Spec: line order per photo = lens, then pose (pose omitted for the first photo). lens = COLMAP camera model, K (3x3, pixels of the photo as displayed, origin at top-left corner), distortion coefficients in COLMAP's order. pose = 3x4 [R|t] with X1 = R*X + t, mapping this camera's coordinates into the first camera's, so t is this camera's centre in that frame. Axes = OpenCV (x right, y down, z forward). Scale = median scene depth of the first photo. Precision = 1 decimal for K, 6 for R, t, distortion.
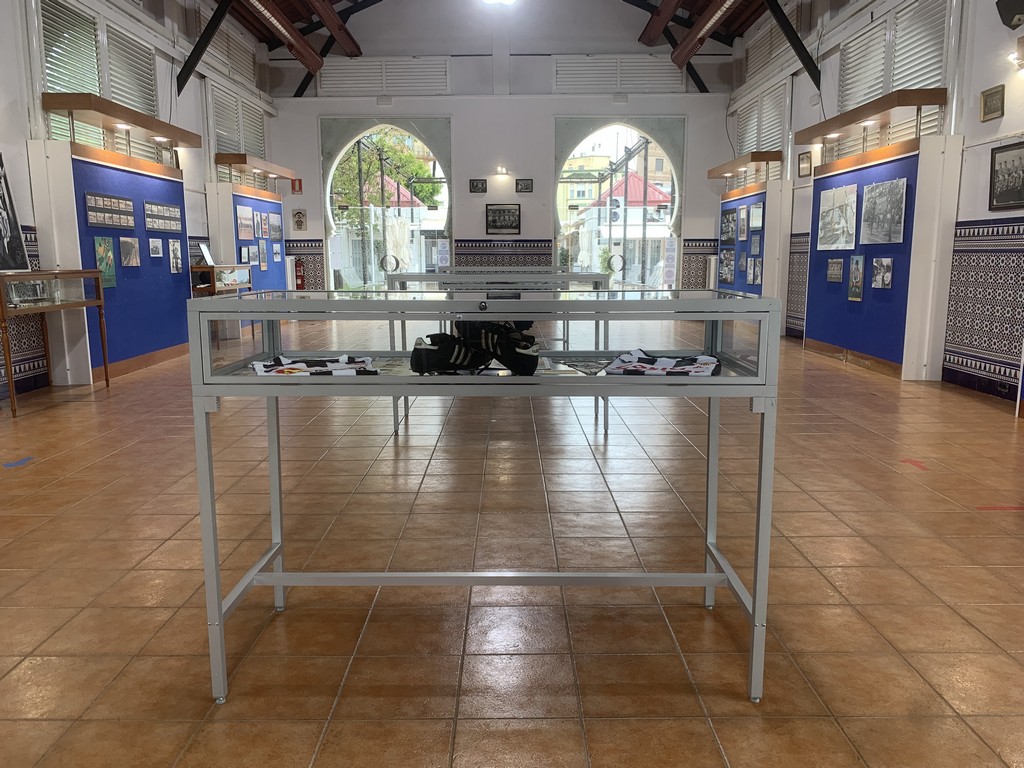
lens RADIAL K [[782.8, 0, 506.1], [0, 782.8, 382.2], [0, 0, 1]] dist [-0.000274, -0.001396]
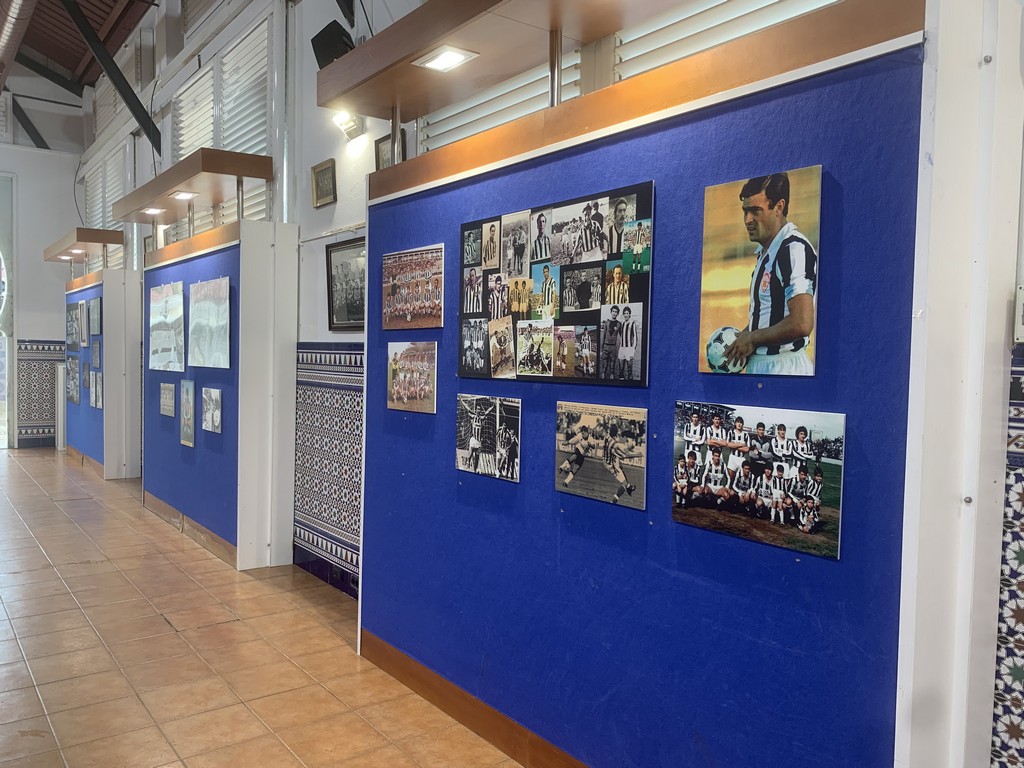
lens RADIAL K [[779.3, 0, 512.5], [0, 779.3, 384.7], [0, 0, 1]] dist [0.005961, 0.002201]
pose [[0.788961, 0.001213, 0.614442, 0.185869], [0.070604, 0.993195, -0.092618, -0.054944], [-0.610374, 0.116454, 0.783507, 0.206268]]
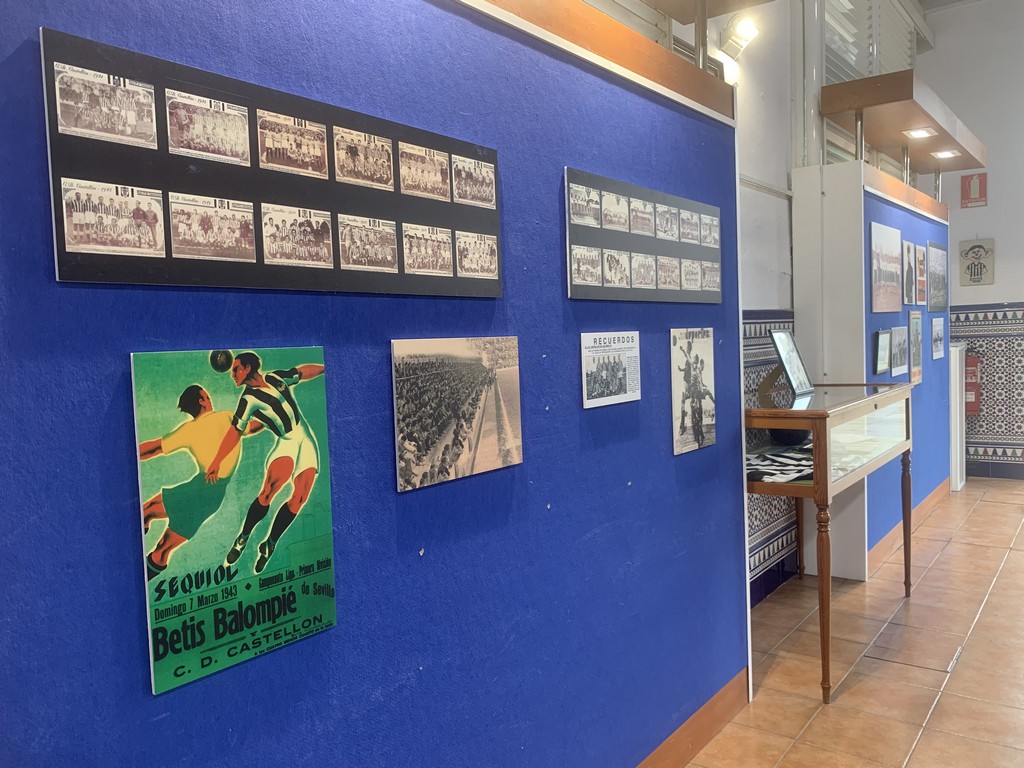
lens RADIAL K [[810.4, 0, 509.1], [0, 810.4, 381.4], [0, 0, 1]] dist [0.003460, 0.001613]
pose [[0.793377, 0.014105, -0.608567, -0.249036], [-0.067629, 0.995585, -0.065090, -0.115895], [0.604962, 0.092798, 0.790829, 0.608580]]
